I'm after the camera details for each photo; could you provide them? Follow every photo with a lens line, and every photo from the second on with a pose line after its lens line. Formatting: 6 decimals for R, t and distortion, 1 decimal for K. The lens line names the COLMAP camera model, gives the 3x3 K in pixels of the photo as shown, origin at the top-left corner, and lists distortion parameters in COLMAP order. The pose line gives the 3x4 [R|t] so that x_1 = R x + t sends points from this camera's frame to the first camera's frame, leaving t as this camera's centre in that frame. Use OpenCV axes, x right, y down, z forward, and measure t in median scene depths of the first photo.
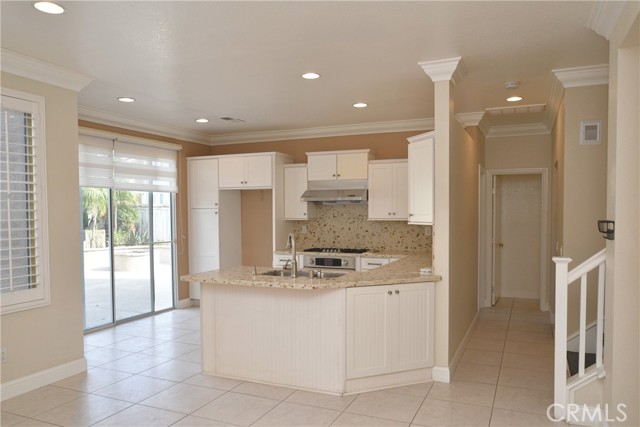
lens RADIAL K [[494.2, 0, 317.9], [0, 494.2, 233.8], [0, 0, 1]] dist [0.228316, 0.000630]
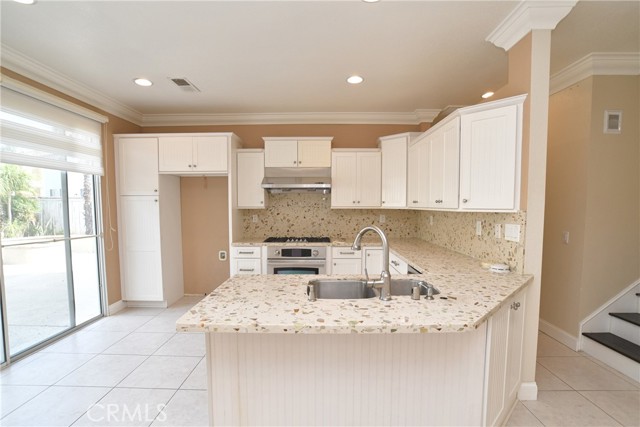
lens RADIAL K [[311.2, 0, 323.1], [0, 311.2, 227.8], [0, 0, 1]] dist [-0.025261, 0.036309]
pose [[0.919792, -0.025354, 0.391586, -0.153317], [0.014253, 0.999411, 0.031229, -0.007911], [-0.392147, -0.023143, 0.919611, 0.406907]]
